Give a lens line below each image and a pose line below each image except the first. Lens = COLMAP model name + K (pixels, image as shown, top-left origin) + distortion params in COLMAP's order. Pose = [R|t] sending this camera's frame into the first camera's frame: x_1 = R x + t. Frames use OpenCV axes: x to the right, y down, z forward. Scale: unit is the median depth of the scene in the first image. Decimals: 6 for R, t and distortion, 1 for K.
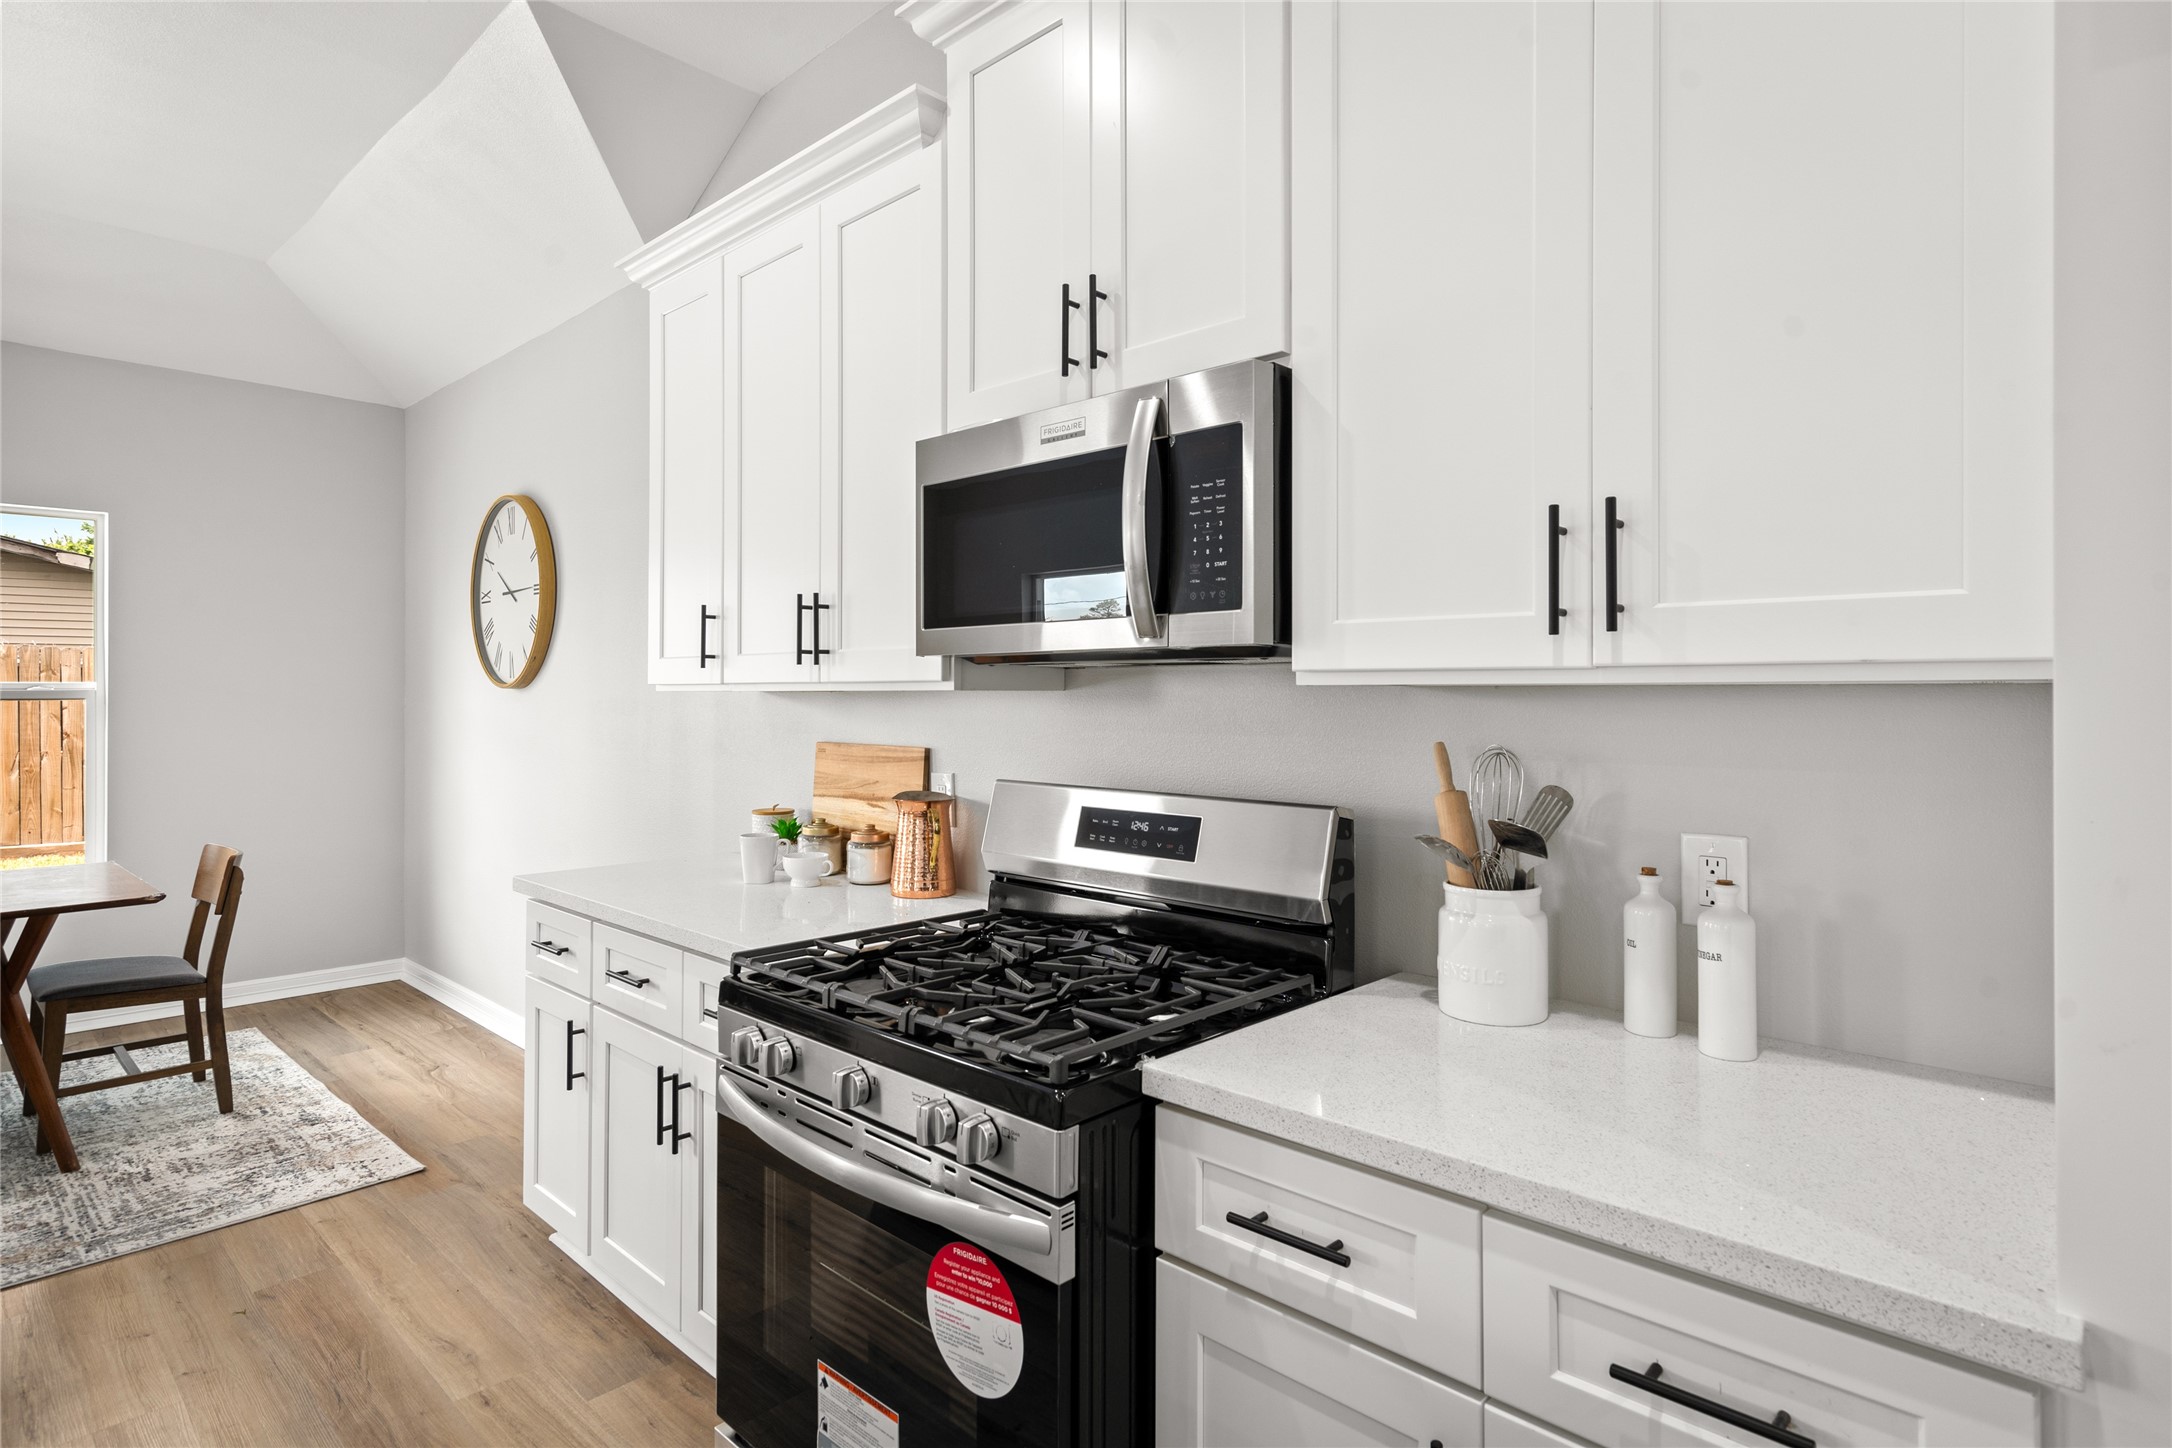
lens RADIAL K [[1138.1, 0, 1080.9], [0, 1138.1, 685.4], [0, 0, 1]] dist [0.000934, -0.000096]
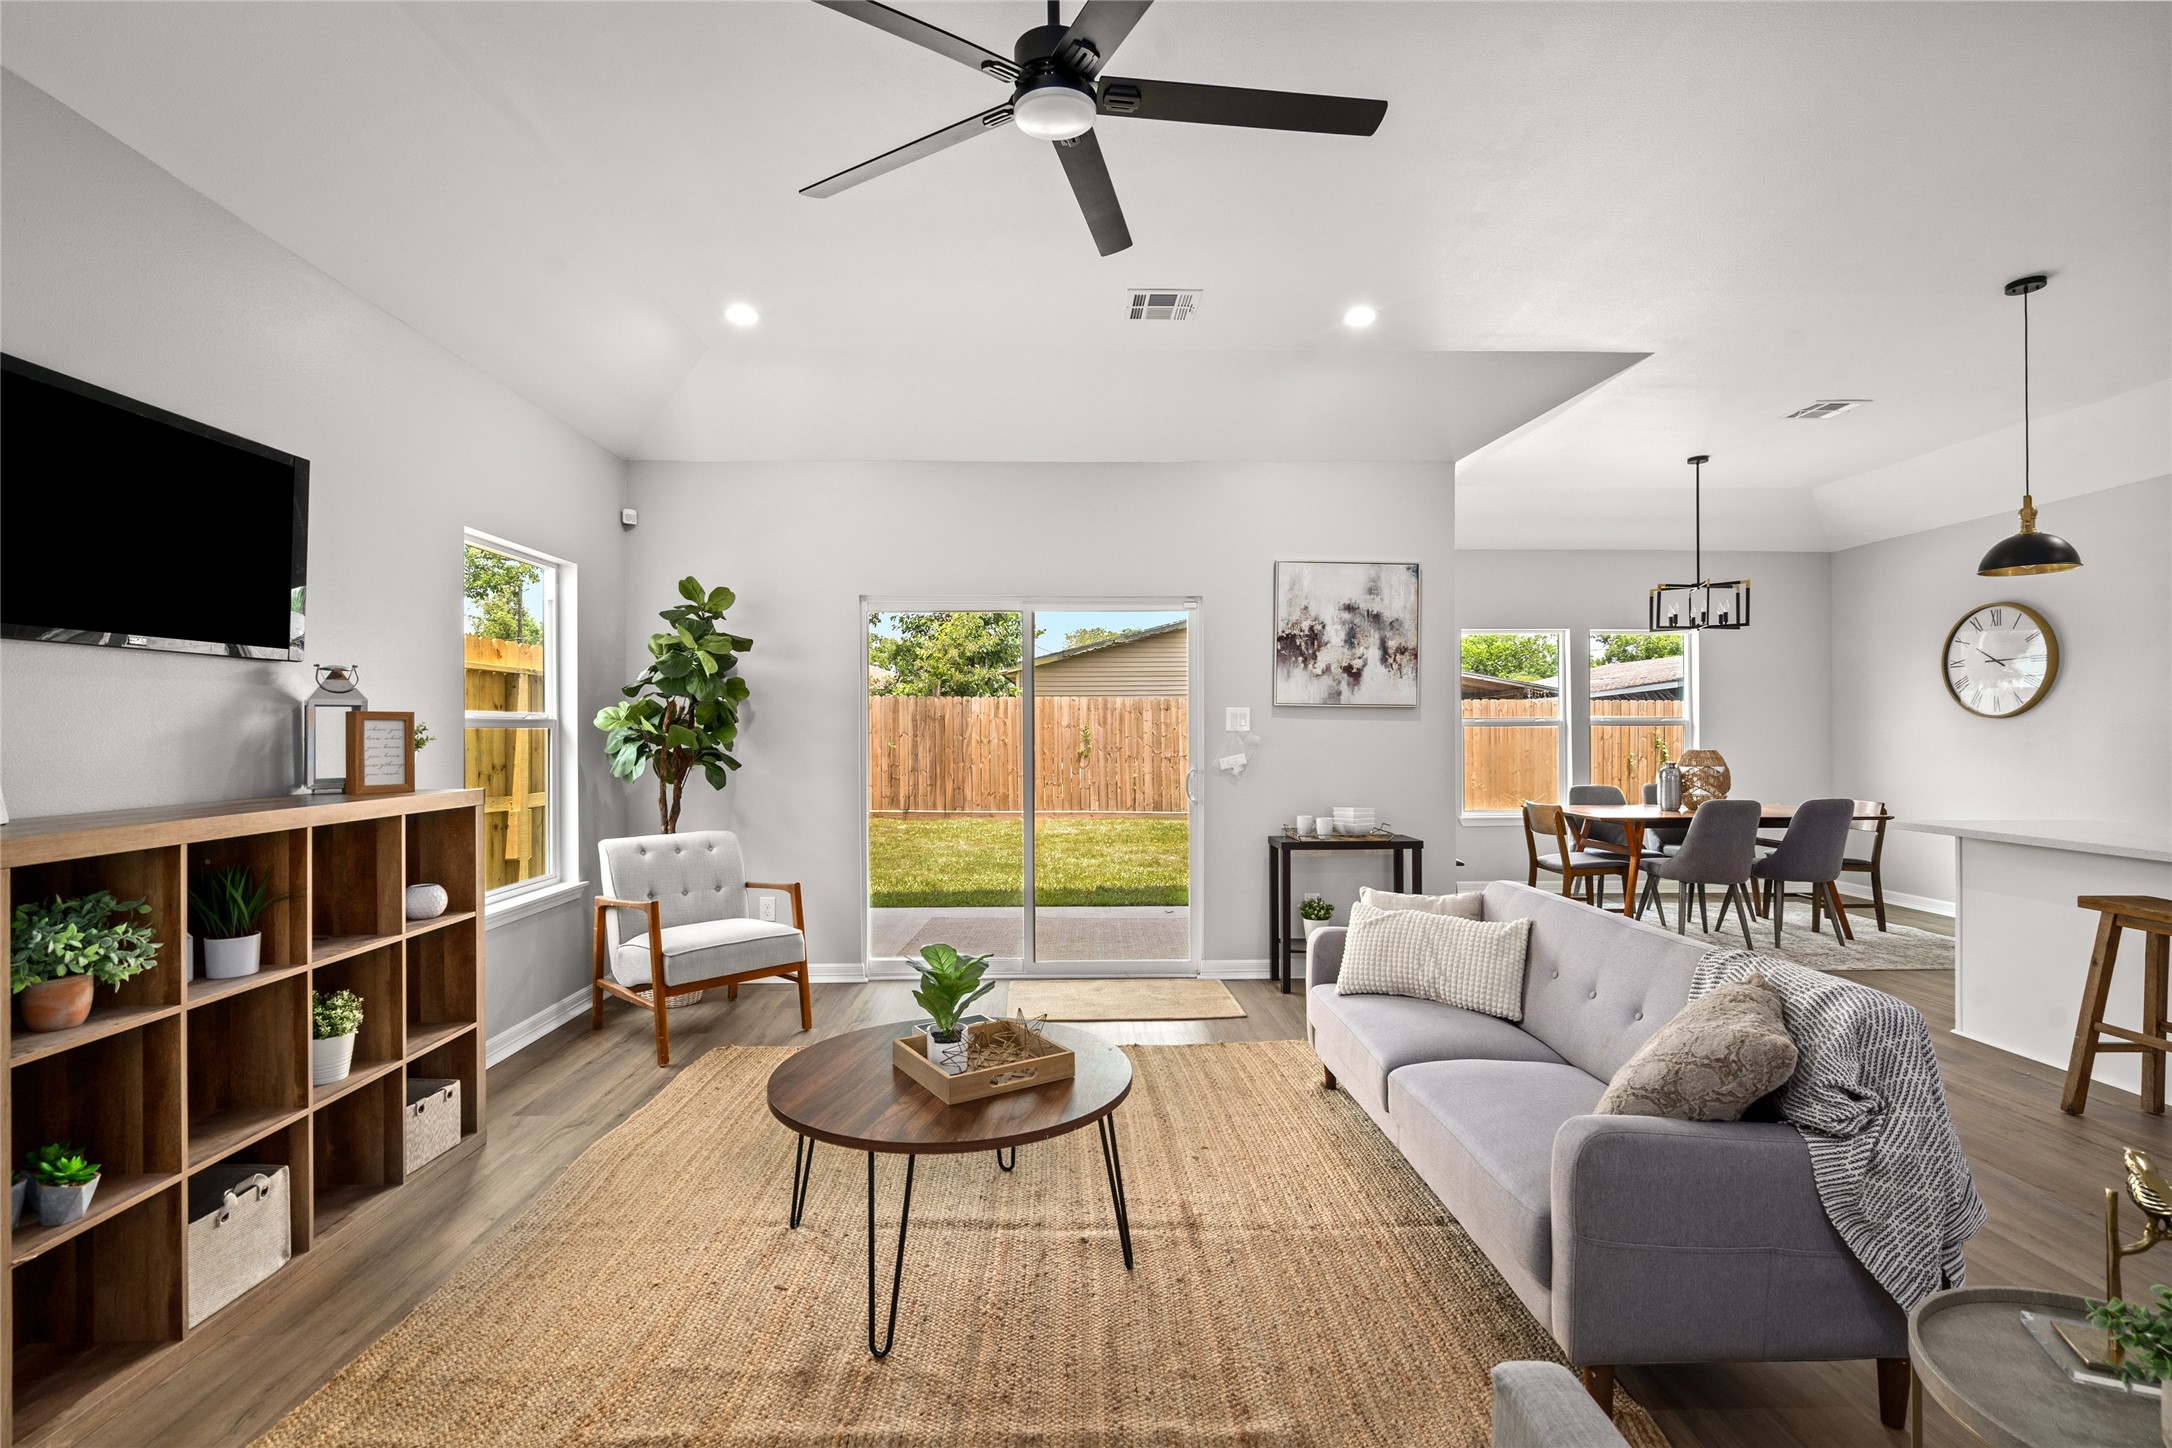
lens RADIAL K [[996.5, 0, 1074.5], [0, 996.5, 720.1], [0, 0, 1]] dist [-0.002270, 0.001779]
pose [[0.705447, -0.006255, -0.708735, -1.080069], [0.004276, 0.999980, -0.004569, 0.016916], [0.708750, 0.000193, 0.705460, -2.551330]]
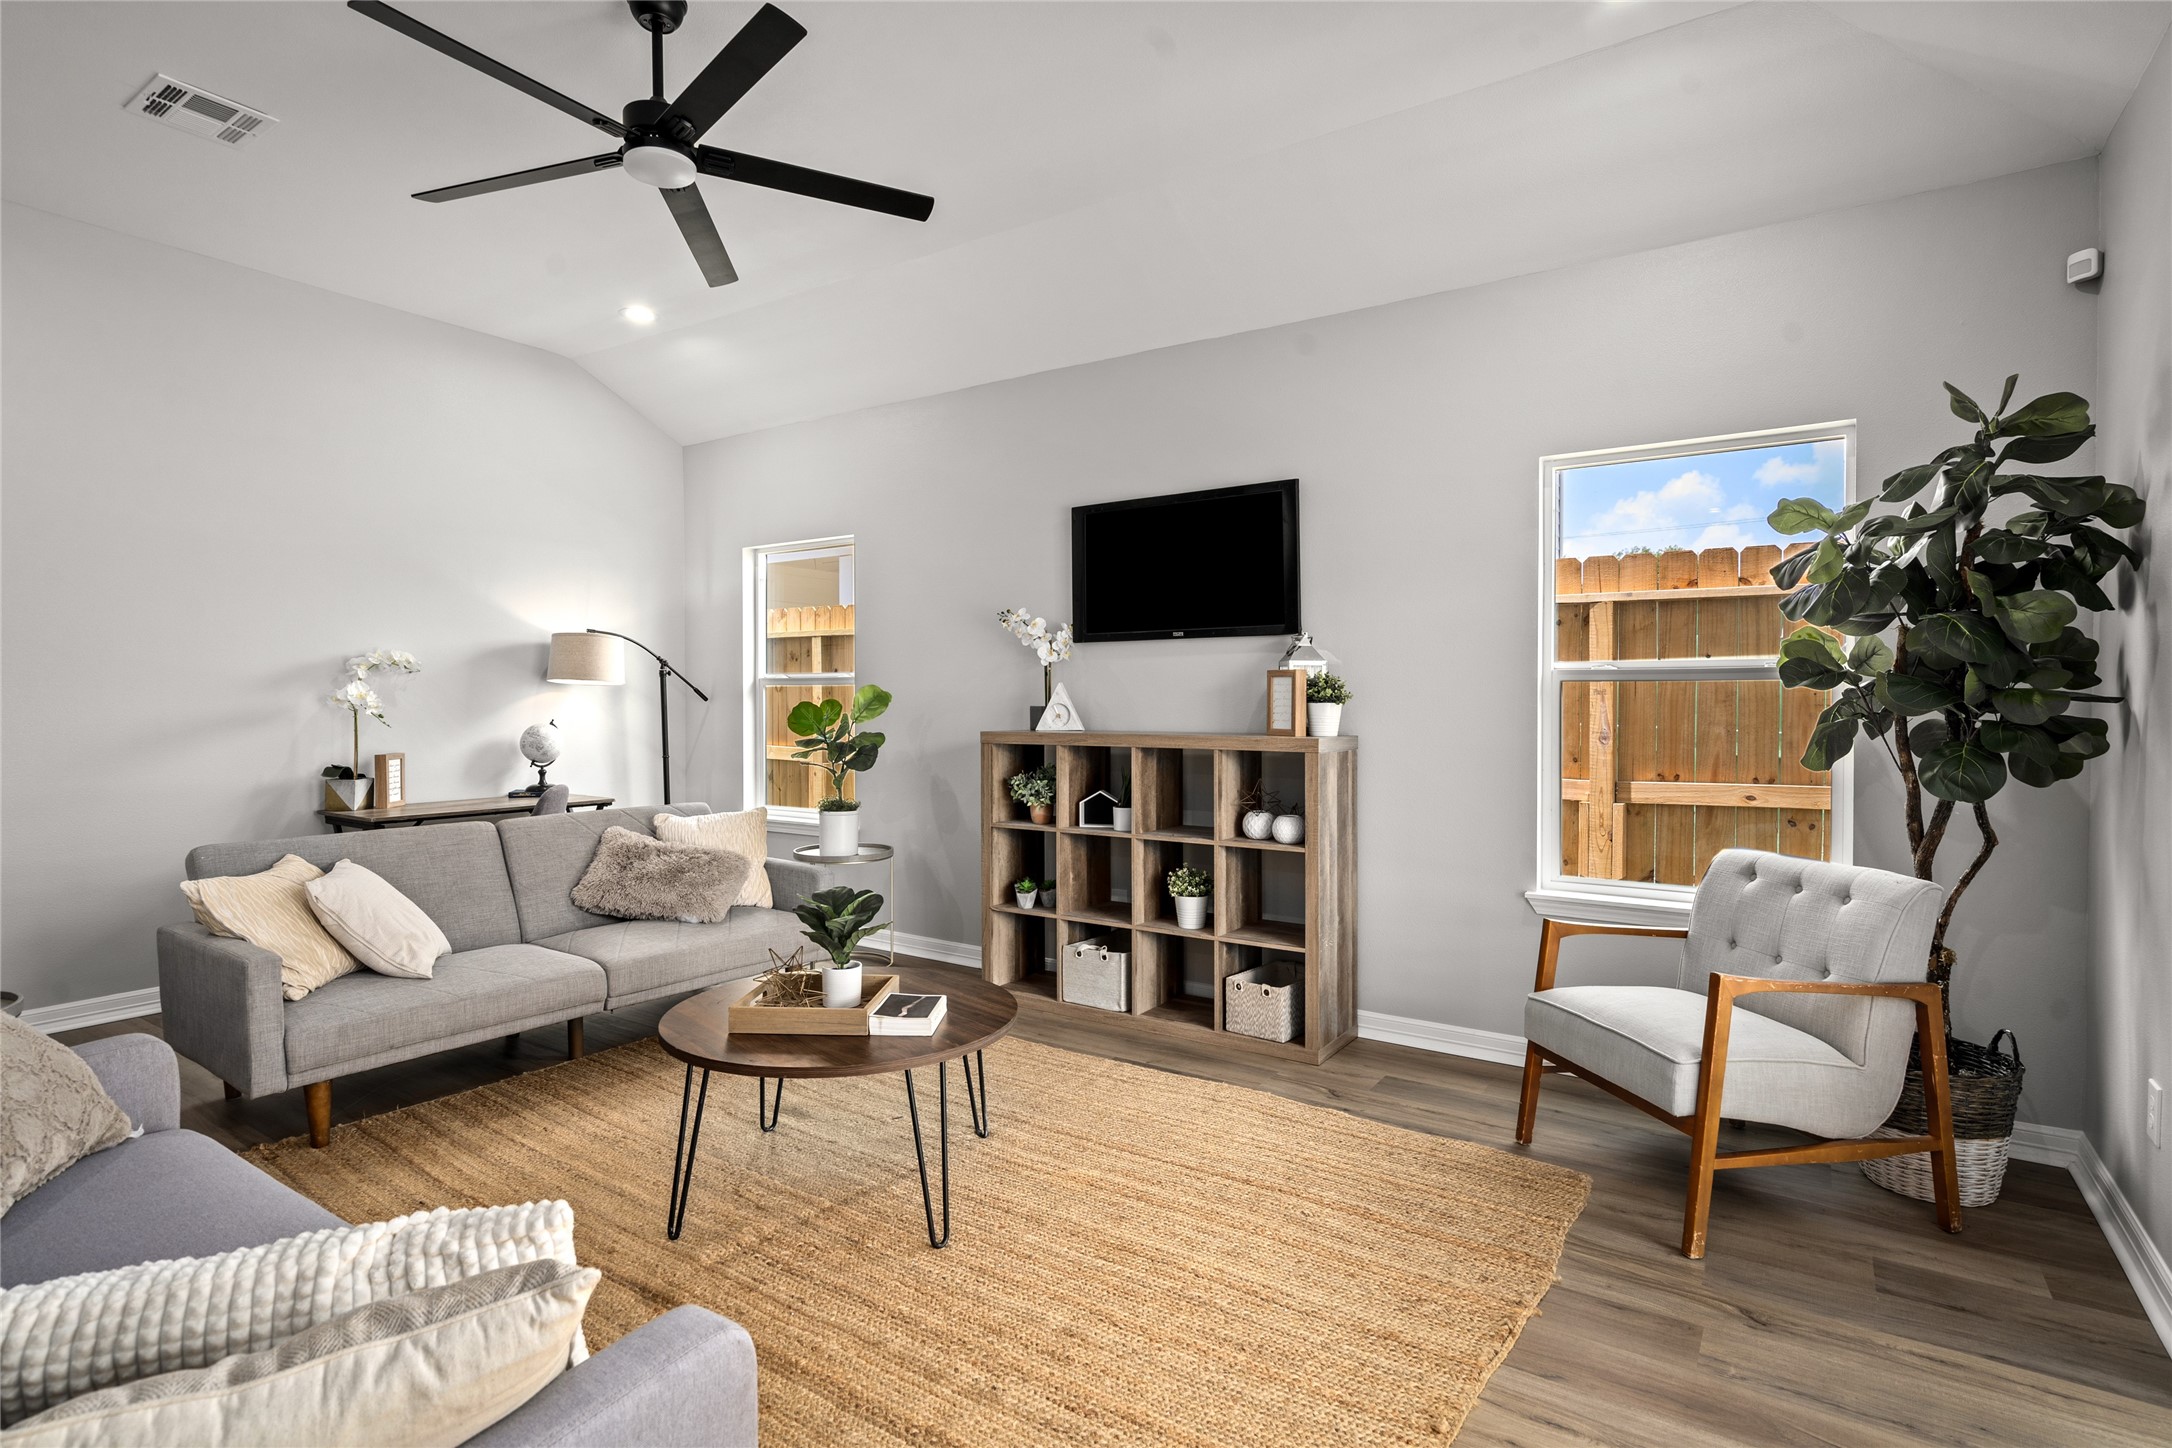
lens RADIAL K [[1105.2, 0, 1064.0], [0, 1105.2, 714.4], [0, 0, 1]] dist [0.003219, 0.000688]
pose [[-0.987598, 0.002803, -0.156978, -2.288417], [0.001421, 0.999959, 0.008920, 0.063025], [0.156997, 0.008586, -0.987562, 0.028759]]
